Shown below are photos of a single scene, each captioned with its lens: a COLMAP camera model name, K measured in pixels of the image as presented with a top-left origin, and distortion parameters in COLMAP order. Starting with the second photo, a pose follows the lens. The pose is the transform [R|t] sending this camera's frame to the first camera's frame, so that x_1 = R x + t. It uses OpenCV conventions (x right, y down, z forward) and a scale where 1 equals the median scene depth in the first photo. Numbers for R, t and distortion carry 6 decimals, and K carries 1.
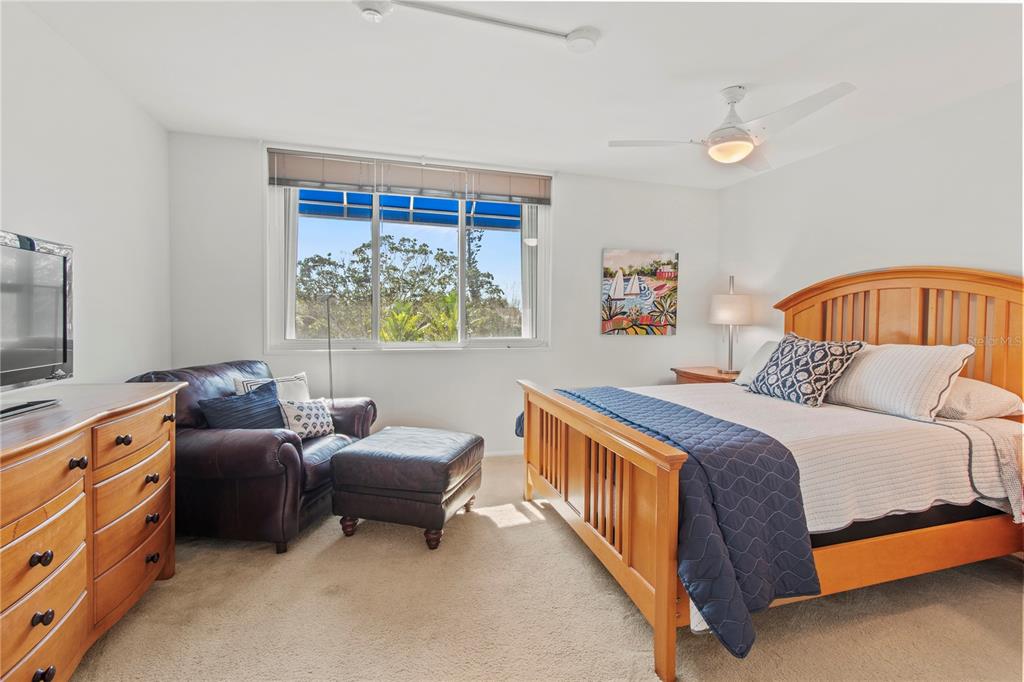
lens RADIAL K [[488.3, 0, 528.9], [0, 488.3, 328.6], [0, 0, 1]] dist [0.001716, -0.000025]
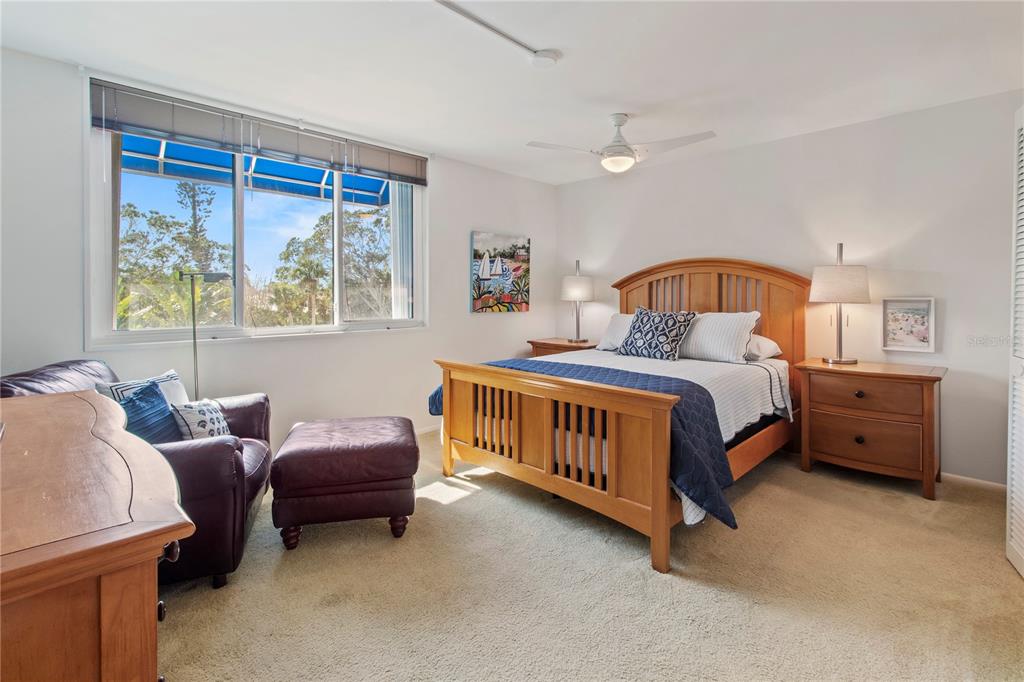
lens RADIAL K [[488.3, 0, 551.8], [0, 488.3, 298.2], [0, 0, 1]] dist [0.001716, -0.000025]
pose [[0.868416, -0.014543, 0.495624, -0.319025], [0.023023, 0.999674, -0.011007, -0.004598], [-0.495302, 0.020970, 0.868468, -0.003395]]
